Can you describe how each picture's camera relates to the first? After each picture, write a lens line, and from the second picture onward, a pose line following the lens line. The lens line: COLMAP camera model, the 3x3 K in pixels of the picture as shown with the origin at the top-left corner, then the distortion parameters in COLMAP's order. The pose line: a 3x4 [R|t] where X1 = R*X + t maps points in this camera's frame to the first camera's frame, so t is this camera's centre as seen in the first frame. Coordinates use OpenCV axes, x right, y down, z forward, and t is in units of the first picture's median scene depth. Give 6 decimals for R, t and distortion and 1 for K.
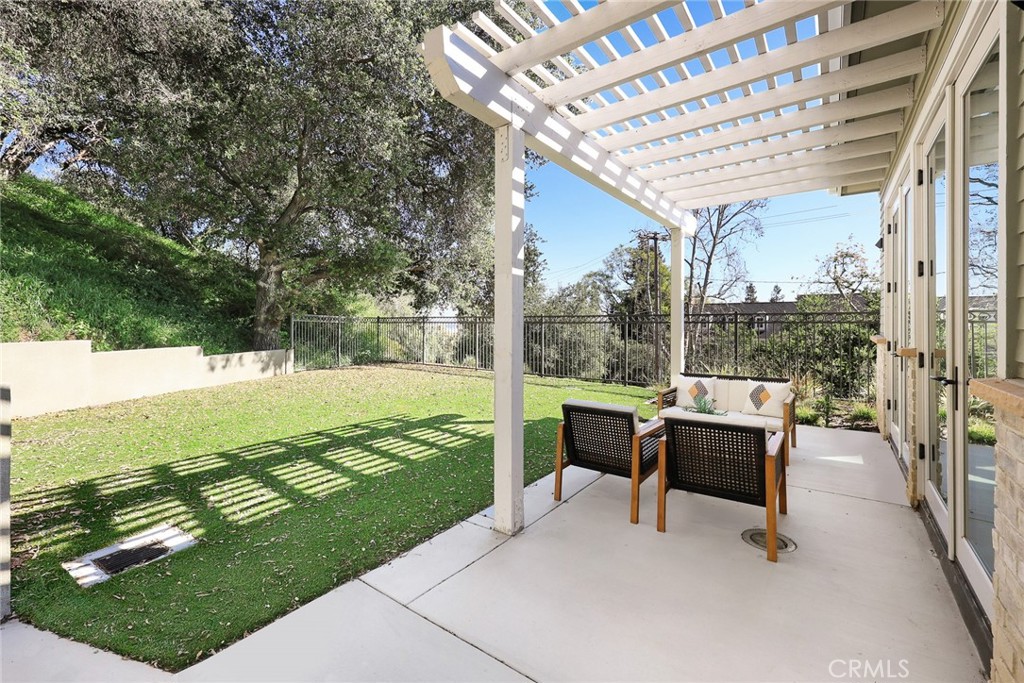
lens RADIAL K [[437.8, 0, 490.3], [0, 437.8, 324.7], [0, 0, 1]] dist [0.000907, -0.000199]
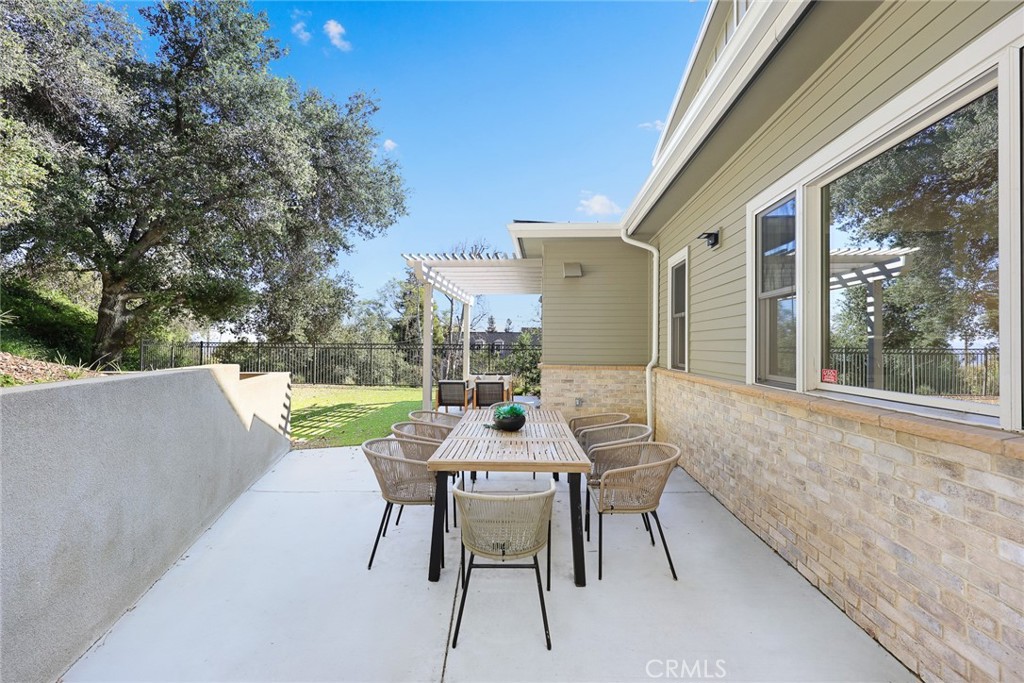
lens RADIAL K [[437.8, 0, 513.4], [0, 437.8, 339.5], [0, 0, 1]] dist [0.000907, -0.000199]
pose [[0.831341, 0.015764, 0.555539, -0.139927], [-0.004850, 0.999765, -0.021111, -0.002757], [-0.555742, 0.014856, 0.831222, -0.217516]]
